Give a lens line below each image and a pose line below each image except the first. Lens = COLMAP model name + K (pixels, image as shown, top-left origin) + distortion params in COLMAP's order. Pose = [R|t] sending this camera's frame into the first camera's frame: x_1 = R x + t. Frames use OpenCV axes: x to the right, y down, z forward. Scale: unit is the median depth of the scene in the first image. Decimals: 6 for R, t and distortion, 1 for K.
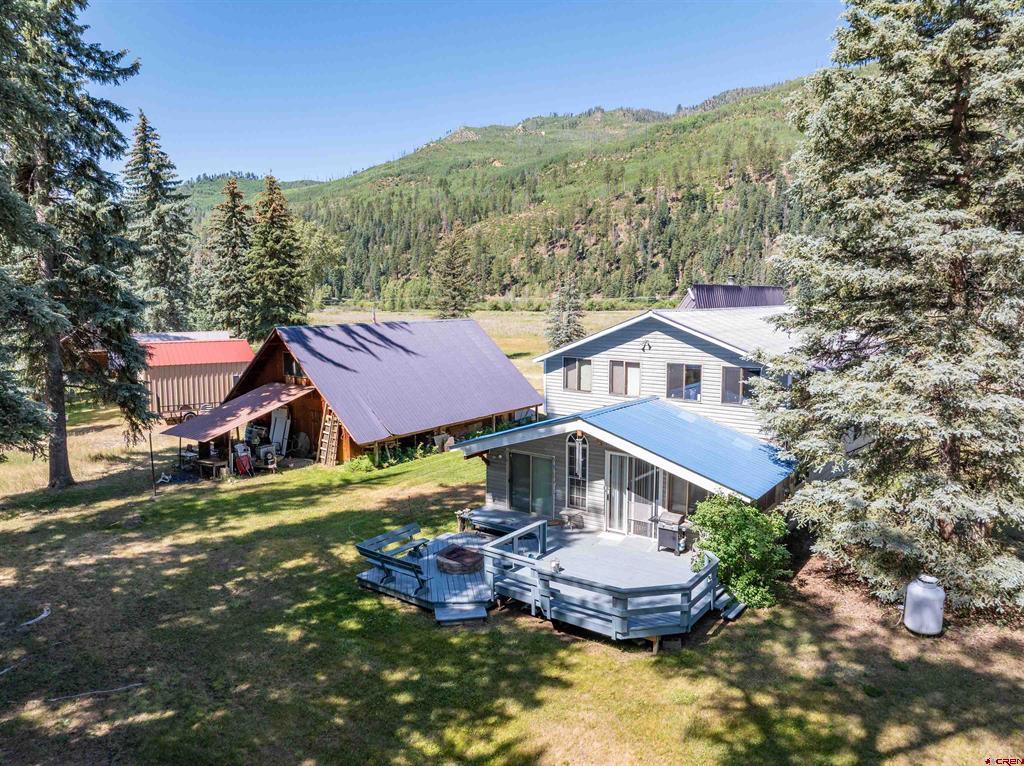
lens RADIAL K [[711.9, 0, 508.9], [0, 711.9, 381.0], [0, 0, 1]] dist [-0.038933, 0.000573]
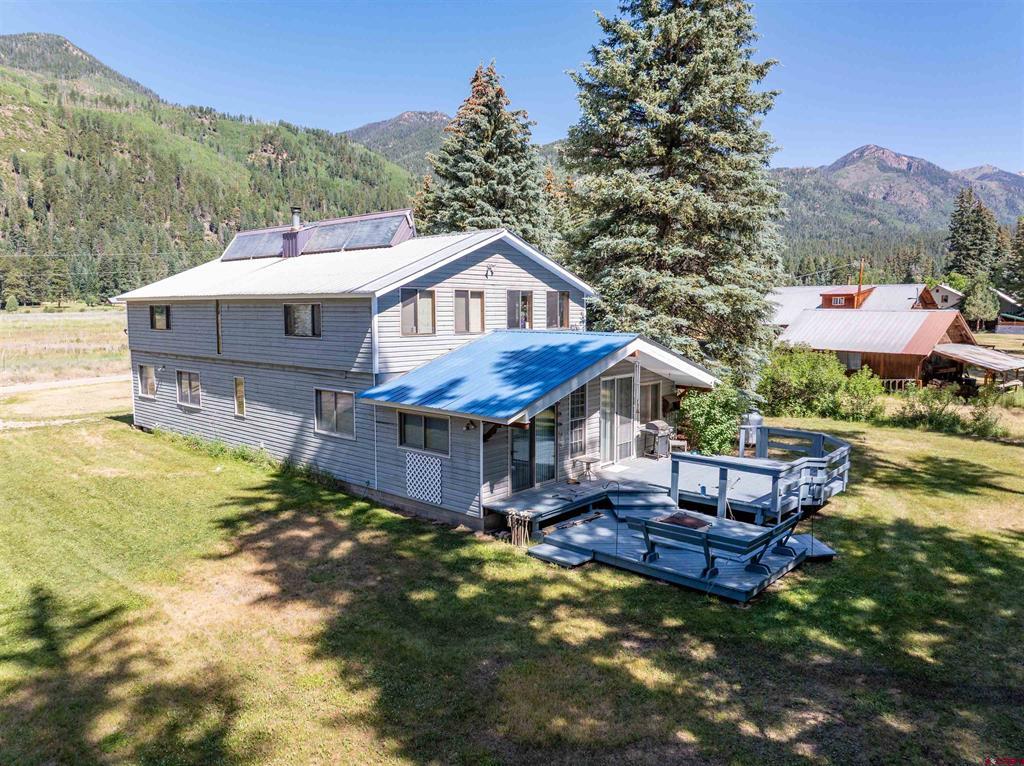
lens RADIAL K [[711.9, 0, 512.0], [0, 711.9, 381.9], [0, 0, 1]] dist [-0.038933, 0.000573]
pose [[0.097732, -0.107792, 0.989358, -0.698262], [0.121280, 0.987998, 0.095663, 0.004134], [-0.987795, 0.110640, 0.109632, 0.923168]]
